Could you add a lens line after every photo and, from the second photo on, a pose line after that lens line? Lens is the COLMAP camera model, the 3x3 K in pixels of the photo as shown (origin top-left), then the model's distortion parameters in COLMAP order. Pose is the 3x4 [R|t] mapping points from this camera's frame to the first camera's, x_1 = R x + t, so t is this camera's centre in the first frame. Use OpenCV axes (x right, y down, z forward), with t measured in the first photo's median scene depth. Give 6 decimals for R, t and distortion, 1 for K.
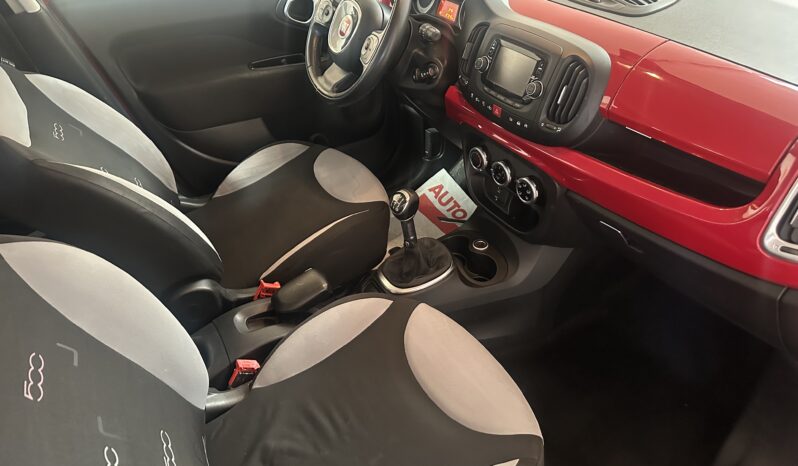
lens RADIAL K [[557.0, 0, 399.4], [0, 557.0, 243.4], [0, 0, 1]] dist [0.184734, -0.390285]
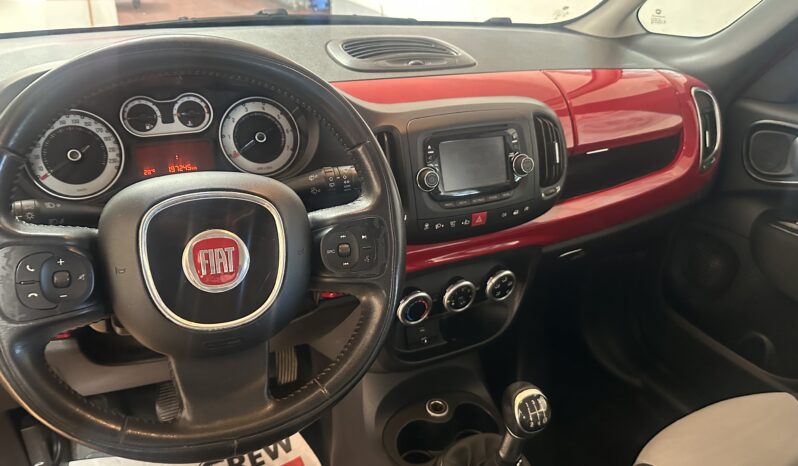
lens RADIAL K [[568.4, 0, 399.0], [0, 568.4, 233.0], [0, 0, 1]] dist [0.111747, -0.208249]
pose [[0.048771, -0.434096, 0.899545, -0.436545], [0.558010, 0.758802, 0.335923, -0.462077], [-0.828400, 0.485572, 0.279237, 0.788170]]
